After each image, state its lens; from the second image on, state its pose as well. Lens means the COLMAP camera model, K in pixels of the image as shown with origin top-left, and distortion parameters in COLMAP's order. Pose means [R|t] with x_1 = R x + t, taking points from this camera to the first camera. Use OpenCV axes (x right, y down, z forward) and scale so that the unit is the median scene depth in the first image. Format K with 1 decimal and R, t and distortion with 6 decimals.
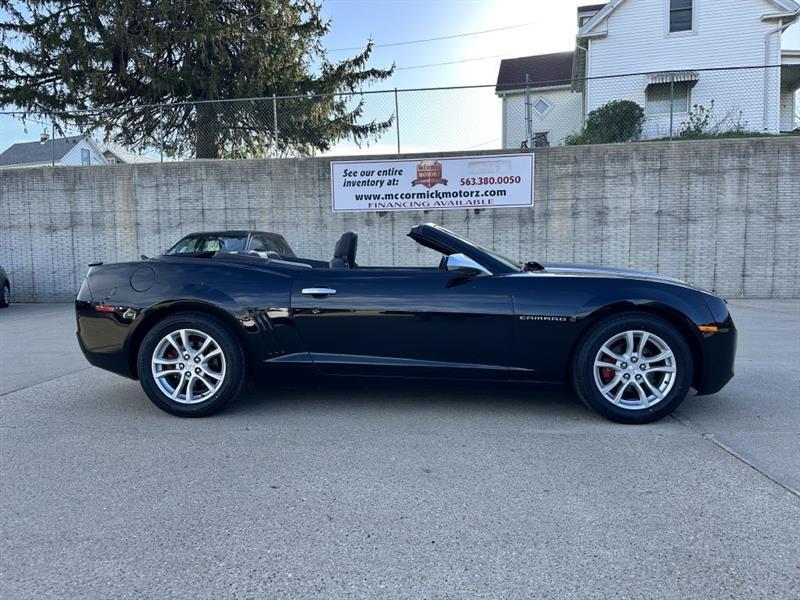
lens RADIAL K [[570.5, 0, 395.0], [0, 570.5, 301.0], [0, 0, 1]] dist [0.061325, -0.067120]
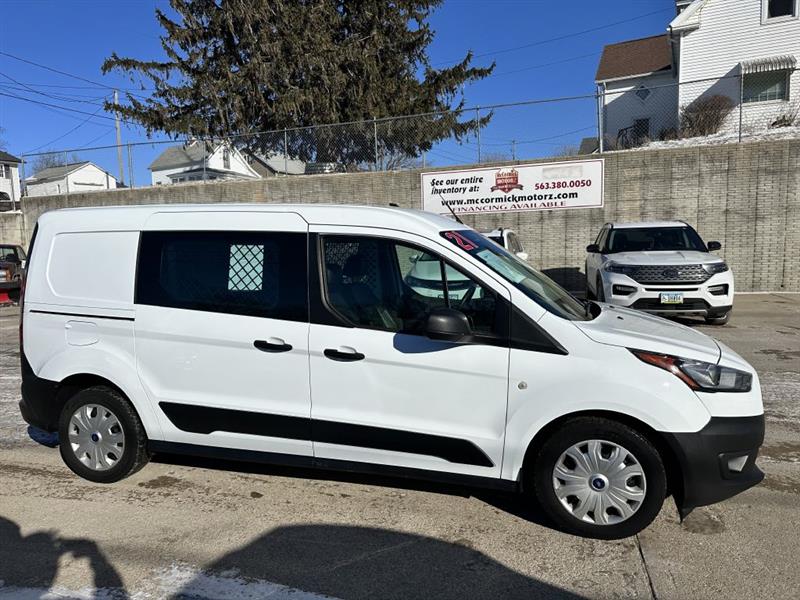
lens RADIAL K [[559.3, 0, 383.0], [0, 559.3, 302.8], [0, 0, 1]] dist [0.046206, -0.093949]
pose [[0.973143, 0.007908, -0.230066, 0.078083], [0.002572, 0.998974, 0.045213, -0.031690], [0.230188, -0.044591, 0.972124, -0.137738]]
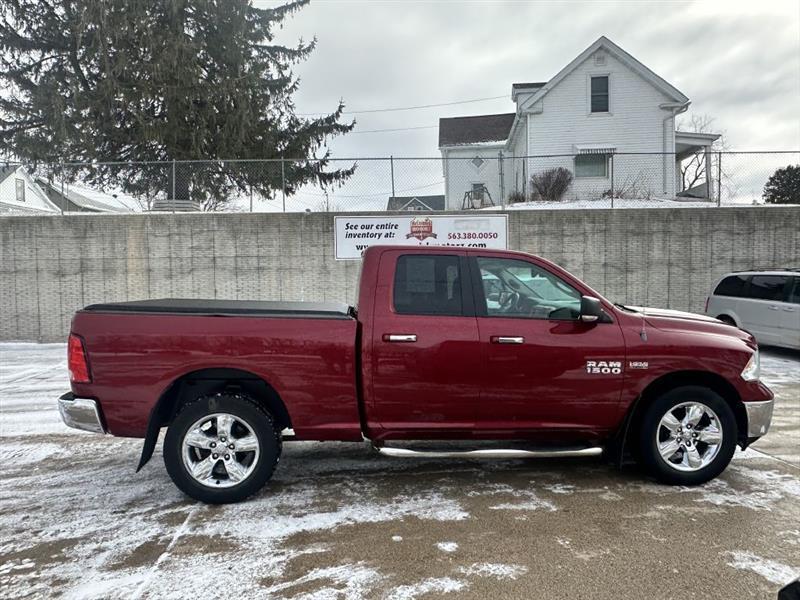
lens RADIAL K [[535.8, 0, 400.0], [0, 535.8, 300.0], [0, 0, 1]] dist [0.002385, 0.004126]
pose [[0.986075, -0.007134, 0.166146, -0.163256], [0.013559, 0.999202, -0.037573, -0.036017], [-0.165745, 0.039302, 0.985385, -0.062833]]
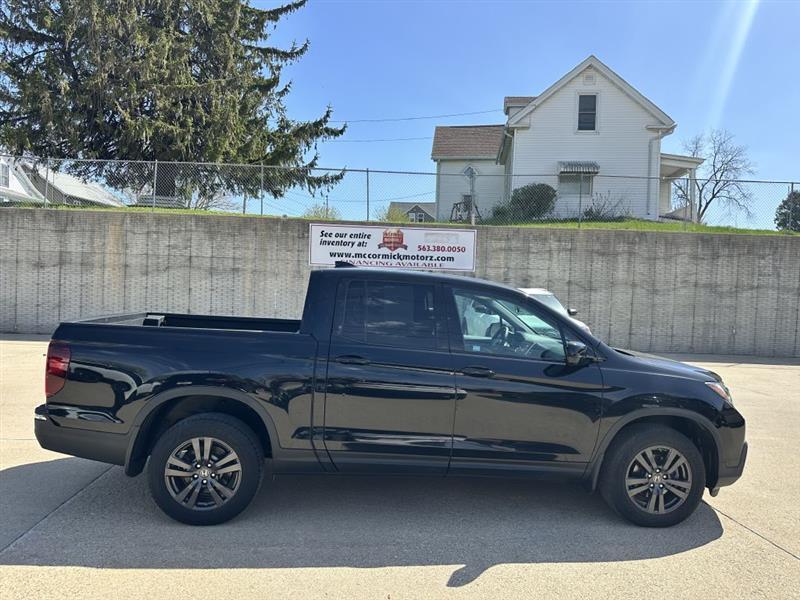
lens RADIAL K [[569.9, 0, 400.0], [0, 569.9, 300.0], [0, 0, 1]] dist [0.085979, -0.103318]
pose [[0.985775, 0.044438, 0.162090, -0.114040], [-0.035971, 0.997849, -0.054806, -0.027926], [-0.164177, 0.048196, 0.985253, -0.185213]]
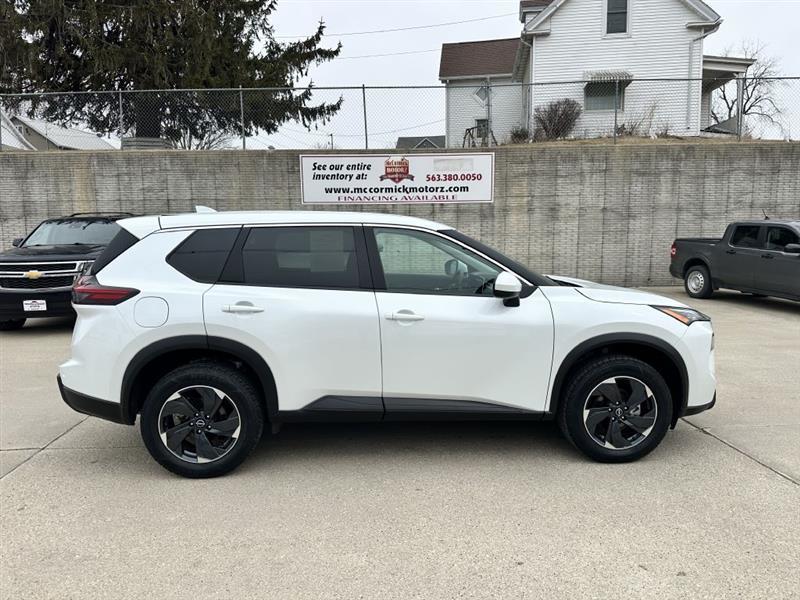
lens RADIAL K [[570.5, 0, 397.4], [0, 570.5, 300.9], [0, 0, 1]] dist [0.081849, -0.101008]
pose [[0.991029, -0.013690, 0.132944, -0.080748], [0.007307, 0.998802, 0.048382, -0.031682], [-0.133447, -0.046977, 0.989942, -0.050179]]
